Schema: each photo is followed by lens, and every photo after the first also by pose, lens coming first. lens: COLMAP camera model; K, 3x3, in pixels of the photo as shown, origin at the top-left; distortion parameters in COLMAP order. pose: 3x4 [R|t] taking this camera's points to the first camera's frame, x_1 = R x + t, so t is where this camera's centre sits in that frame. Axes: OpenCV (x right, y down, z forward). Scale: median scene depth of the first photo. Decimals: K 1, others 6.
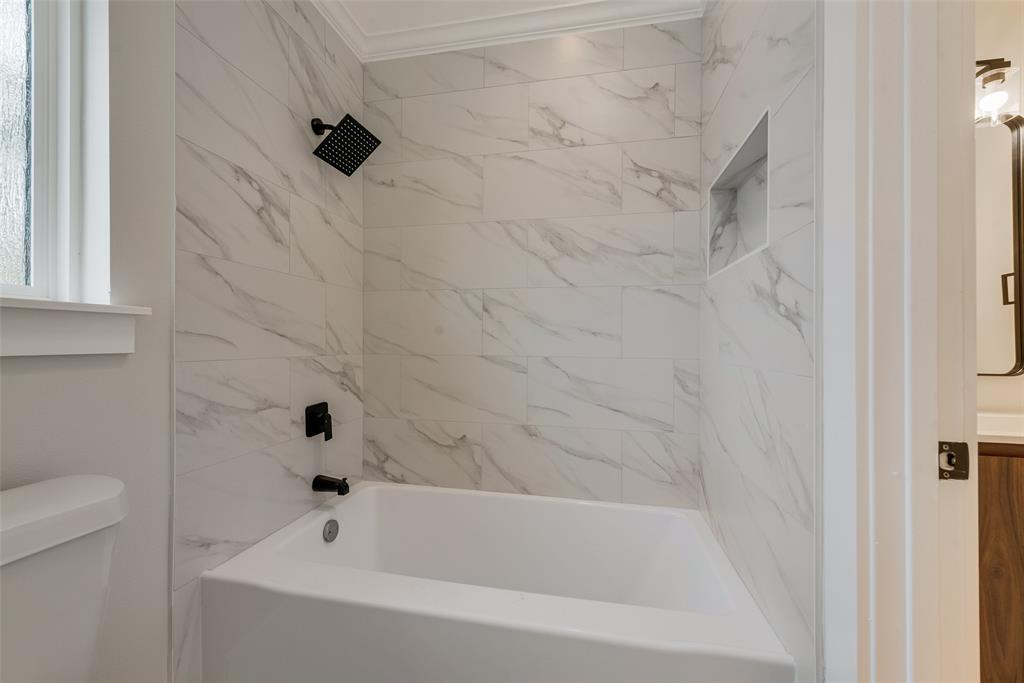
lens RADIAL K [[416.4, 0, 512.1], [0, 416.4, 344.6], [0, 0, 1]] dist [0.001232, -0.000349]
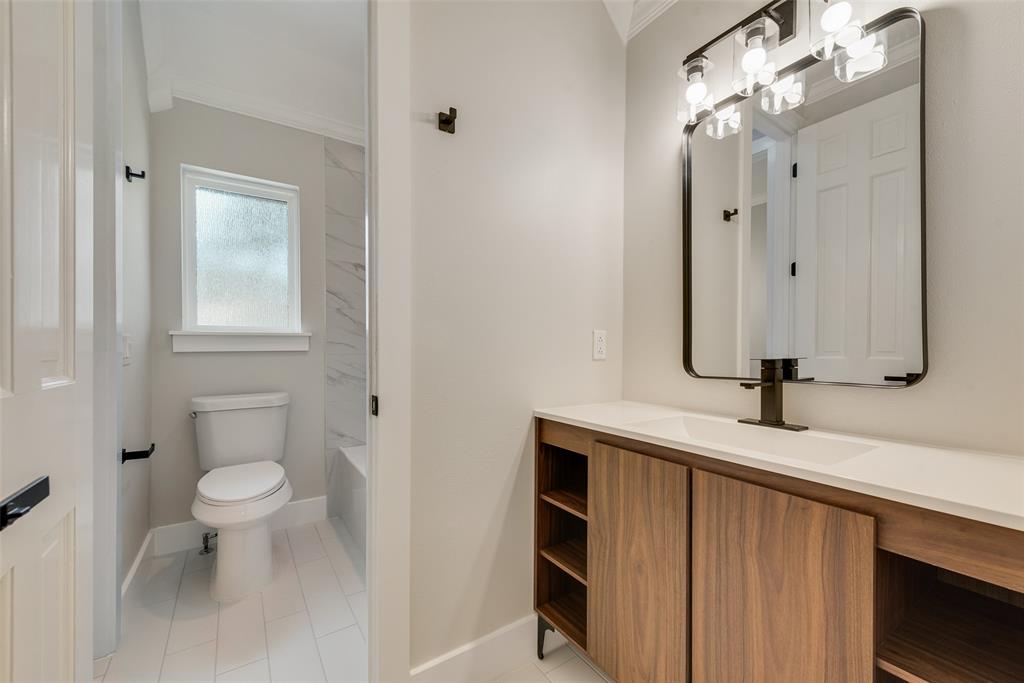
lens RADIAL K [[416.4, 0, 512.1], [0, 416.4, 344.6], [0, 0, 1]] dist [0.001232, -0.000349]
pose [[0.718230, -0.000051, -0.695805, 1.659993], [0.000892, 0.999999, 0.000847, -0.016948], [0.695805, -0.001229, 0.718230, 0.023814]]
